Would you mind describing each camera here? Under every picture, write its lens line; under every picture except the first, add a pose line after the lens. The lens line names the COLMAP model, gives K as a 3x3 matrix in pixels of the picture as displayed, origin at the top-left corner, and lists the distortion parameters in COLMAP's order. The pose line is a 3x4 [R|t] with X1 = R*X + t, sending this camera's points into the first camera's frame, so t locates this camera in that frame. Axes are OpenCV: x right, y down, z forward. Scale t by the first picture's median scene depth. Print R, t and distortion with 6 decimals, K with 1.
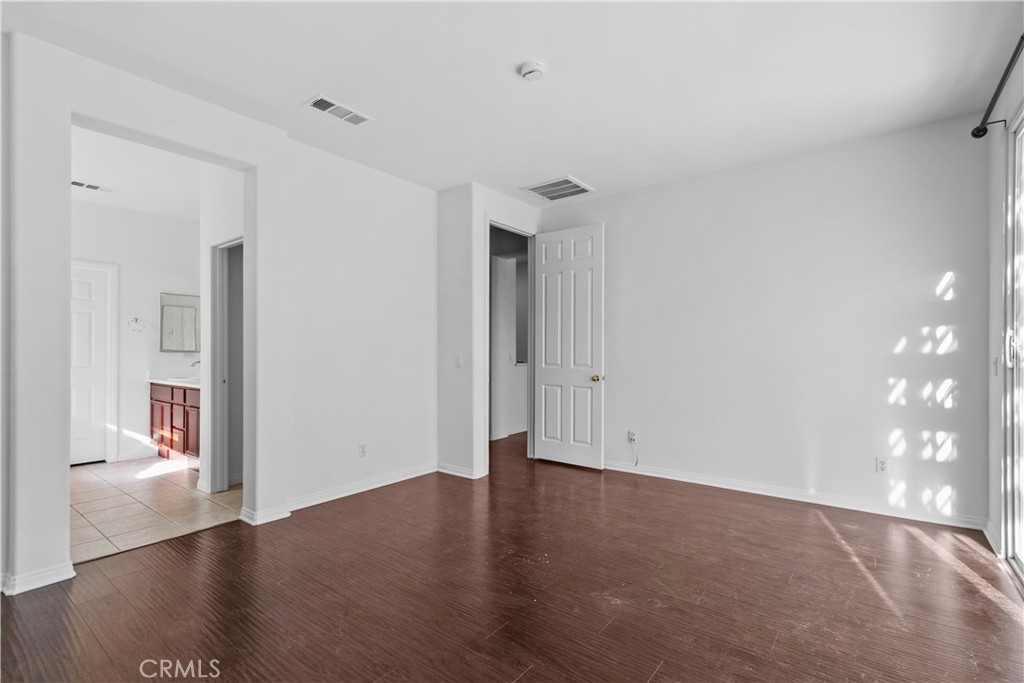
lens RADIAL K [[477.4, 0, 486.3], [0, 477.4, 333.4], [0, 0, 1]] dist [-0.000608, -0.000054]
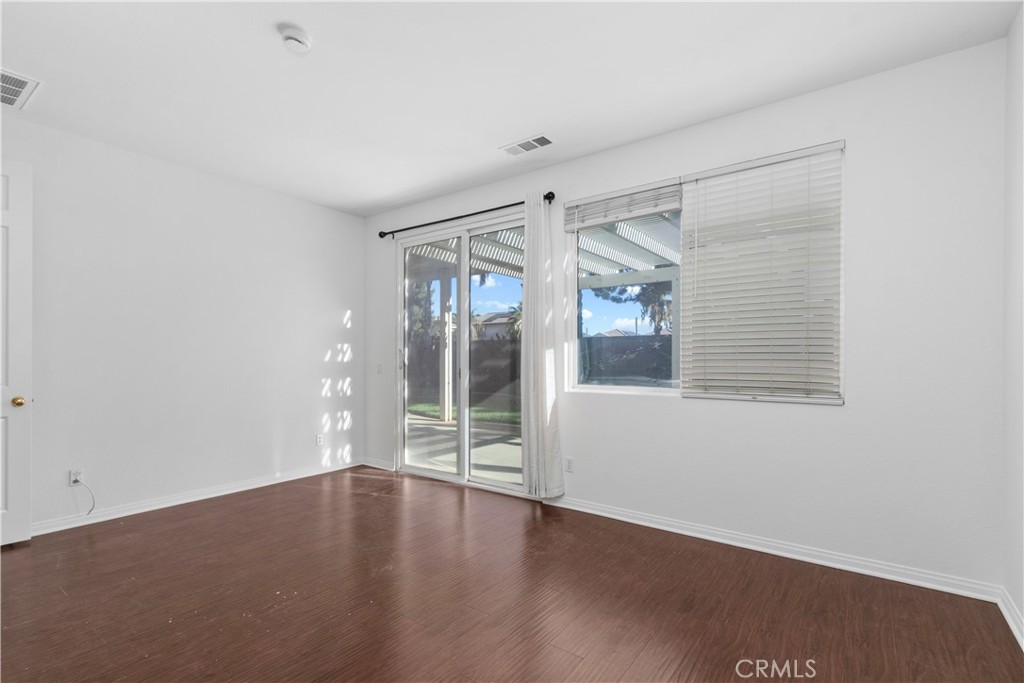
lens RADIAL K [[476.4, 0, 514.3], [0, 476.4, 360.9], [0, 0, 1]] dist [-0.000437, 0.000002]
pose [[-0.053718, -0.002356, 0.998553, -0.635891], [-0.032568, 0.999469, 0.000606, 0.022007], [-0.998025, -0.032488, -0.053766, 0.523056]]
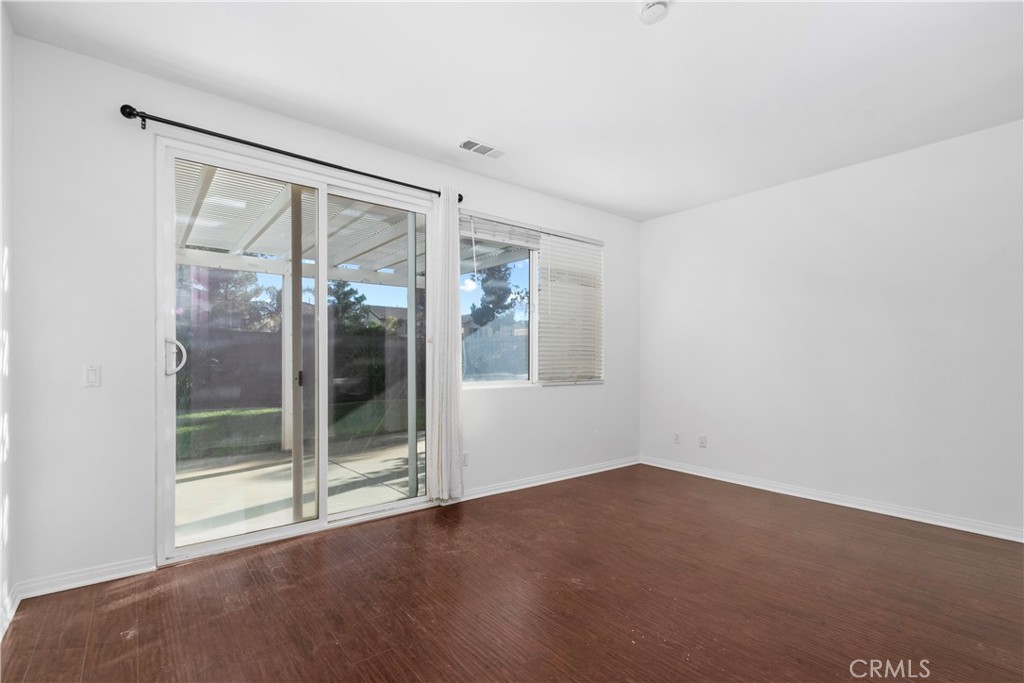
lens RADIAL K [[467.9, 0, 504.7], [0, 467.9, 356.5], [0, 0, 1]] dist [0.000070, 0.000160]
pose [[-0.976256, -0.002494, 0.216605, 0.134364], [-0.010401, 0.999320, -0.035371, 0.049275], [-0.216370, -0.036784, -0.975618, 1.451270]]
